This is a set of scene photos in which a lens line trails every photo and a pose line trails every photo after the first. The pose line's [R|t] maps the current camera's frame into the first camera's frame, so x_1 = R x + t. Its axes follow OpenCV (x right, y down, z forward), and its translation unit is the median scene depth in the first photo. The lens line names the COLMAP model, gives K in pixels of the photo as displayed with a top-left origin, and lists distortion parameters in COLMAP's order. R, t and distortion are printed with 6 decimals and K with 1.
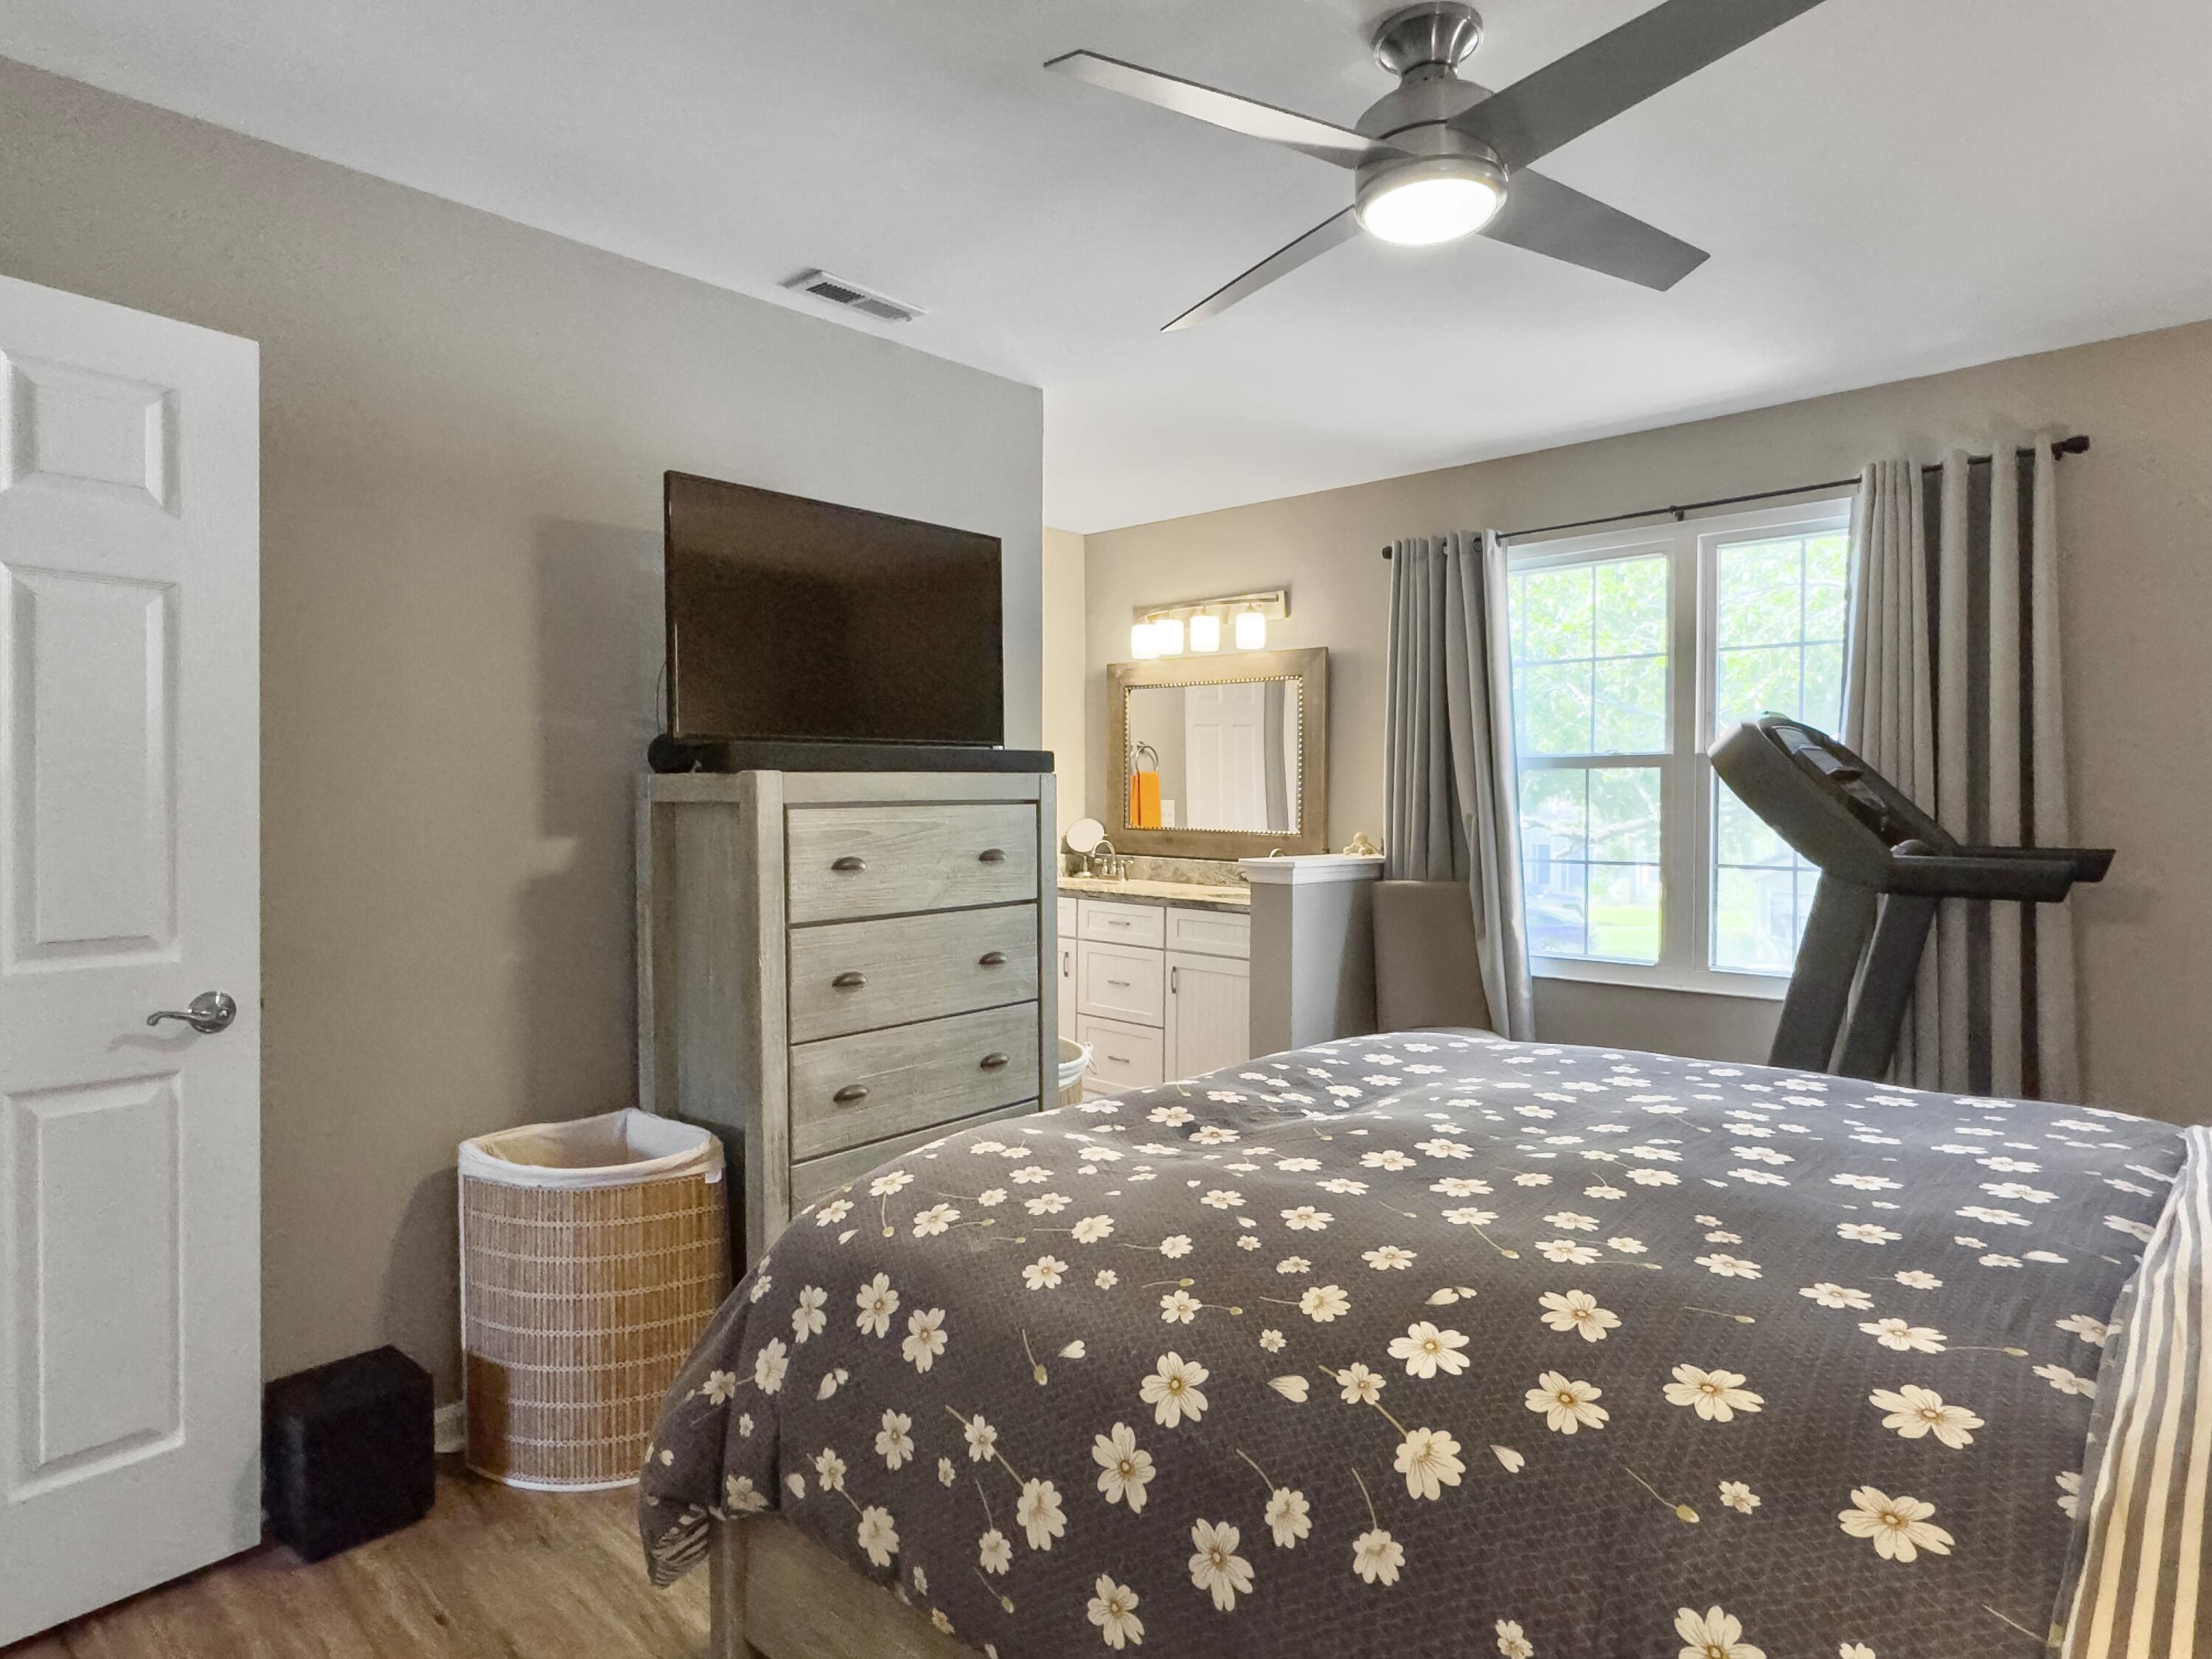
lens RADIAL K [[1258.2, 0, 1106.0], [0, 1258.2, 829.5], [0, 0, 1]] dist [-0.003802, -0.000520]
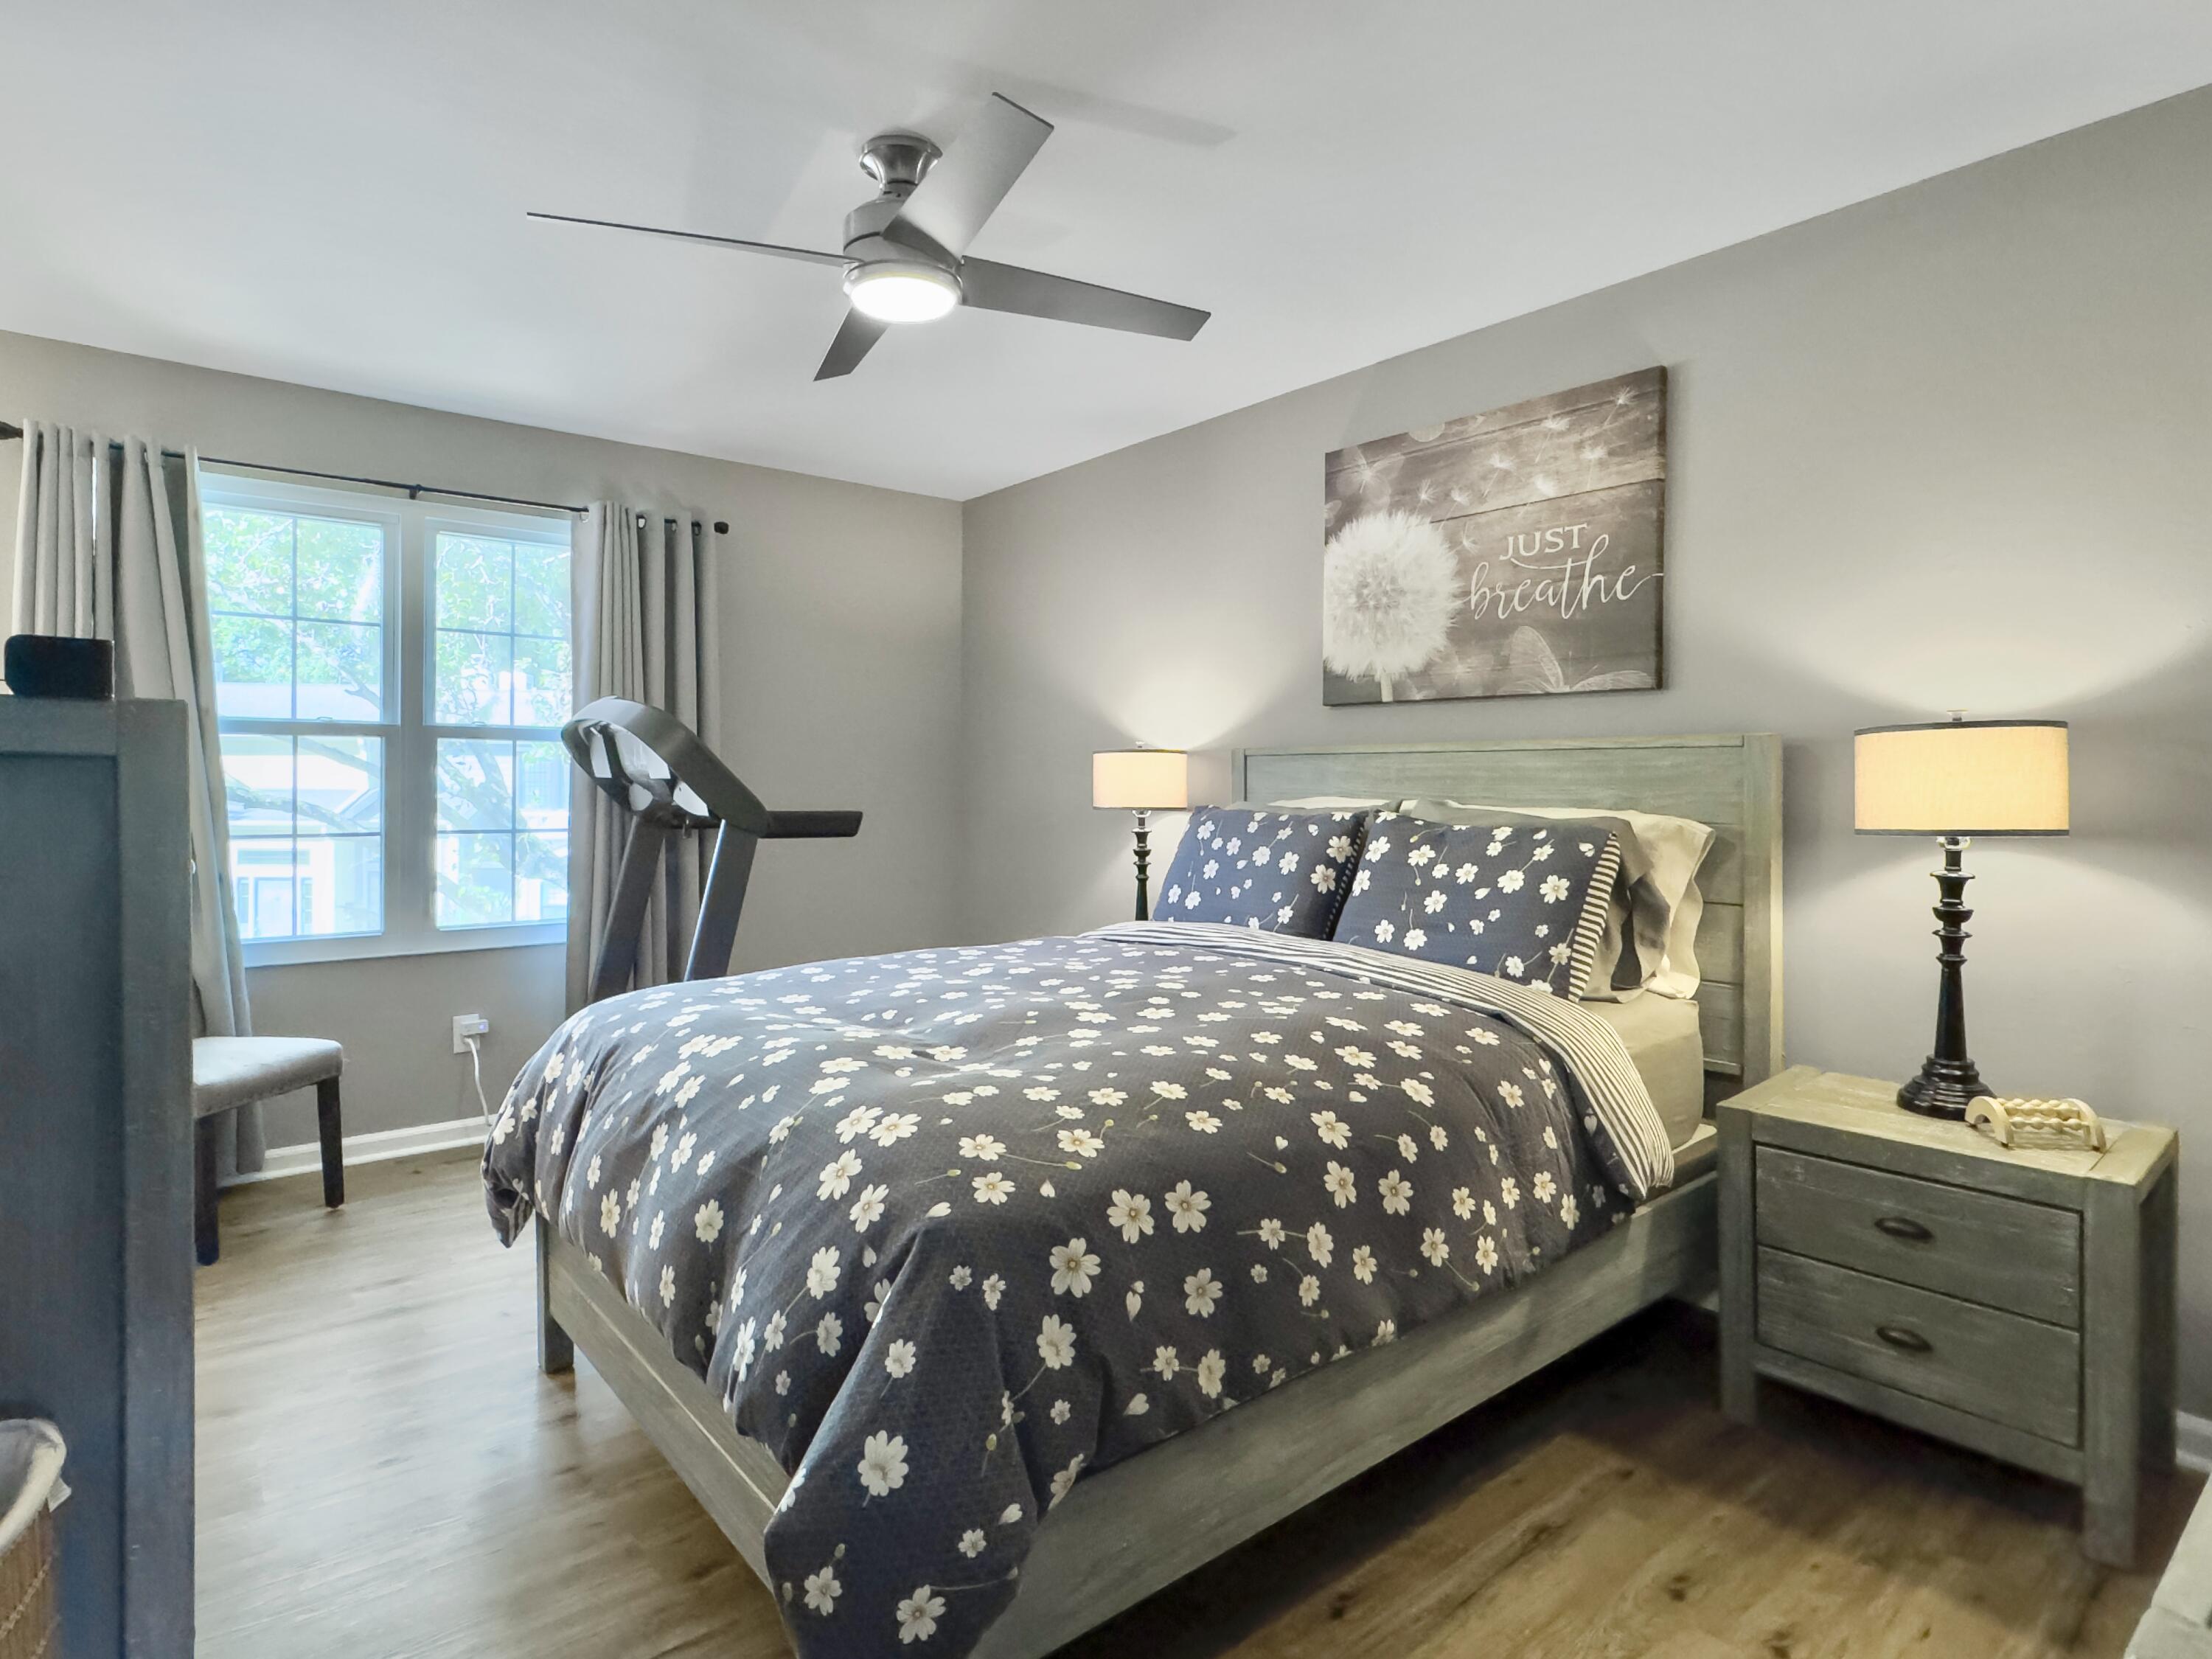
lens RADIAL K [[1195.9, 0, 1109.4], [0, 1195.9, 786.2], [0, 0, 1]] dist [-0.028495, -0.000414]
pose [[0.140054, -0.003280, 0.990138, -0.913295], [0.017884, 0.999840, 0.000782, -0.000692], [-0.989982, 0.017598, 0.140090, 0.645296]]
